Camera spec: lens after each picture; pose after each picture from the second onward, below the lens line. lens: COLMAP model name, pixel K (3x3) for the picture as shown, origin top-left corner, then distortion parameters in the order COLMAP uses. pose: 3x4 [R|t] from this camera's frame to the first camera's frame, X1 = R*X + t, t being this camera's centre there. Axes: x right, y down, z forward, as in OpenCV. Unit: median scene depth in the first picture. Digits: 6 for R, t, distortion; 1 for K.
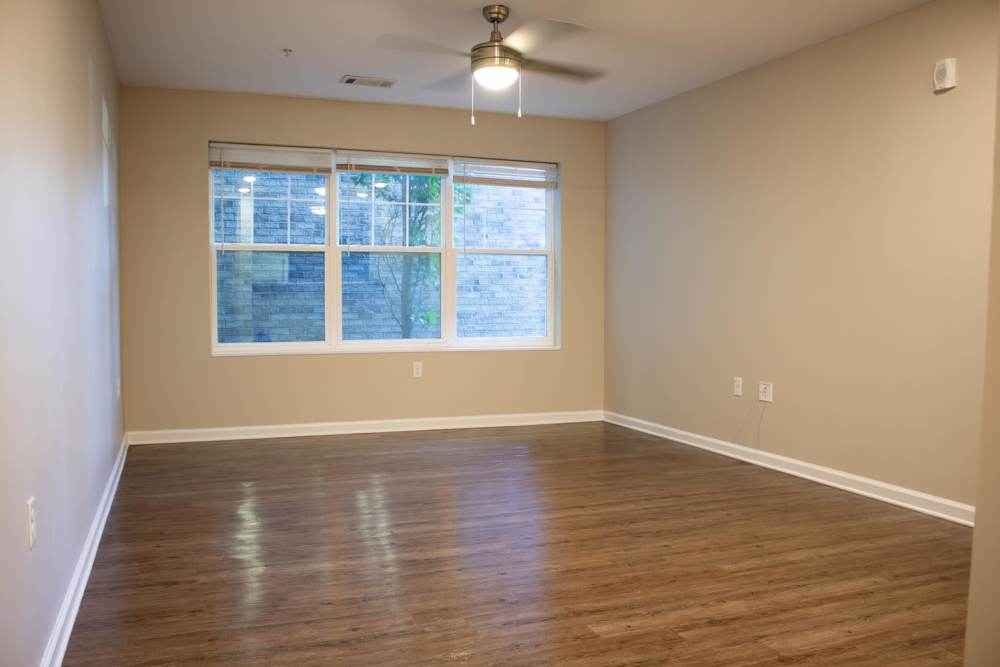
lens RADIAL K [[839.0, 0, 500.0], [0, 839.0, 333.5], [0, 0, 1]] dist [-0.037270, -0.002649]
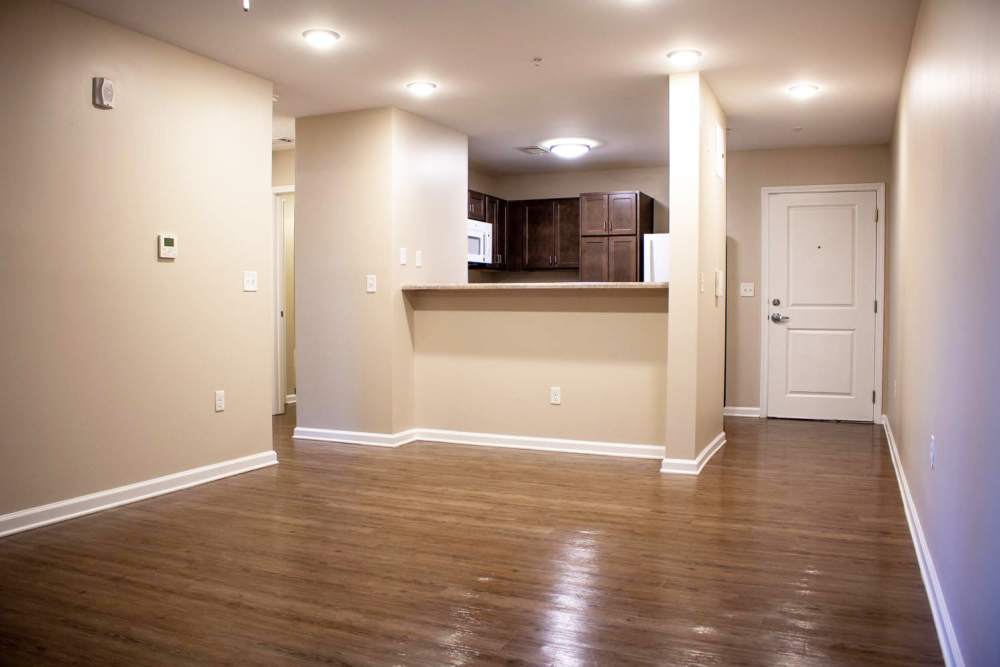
lens RADIAL K [[839.0, 0, 500.0], [0, 839.0, 333.5], [0, 0, 1]] dist [-0.037270, -0.002649]
pose [[-0.700707, -0.034036, 0.712637, -0.708303], [0.022793, 0.997284, 0.070043, -0.081157], [-0.713085, 0.065323, -0.698027, 1.692057]]
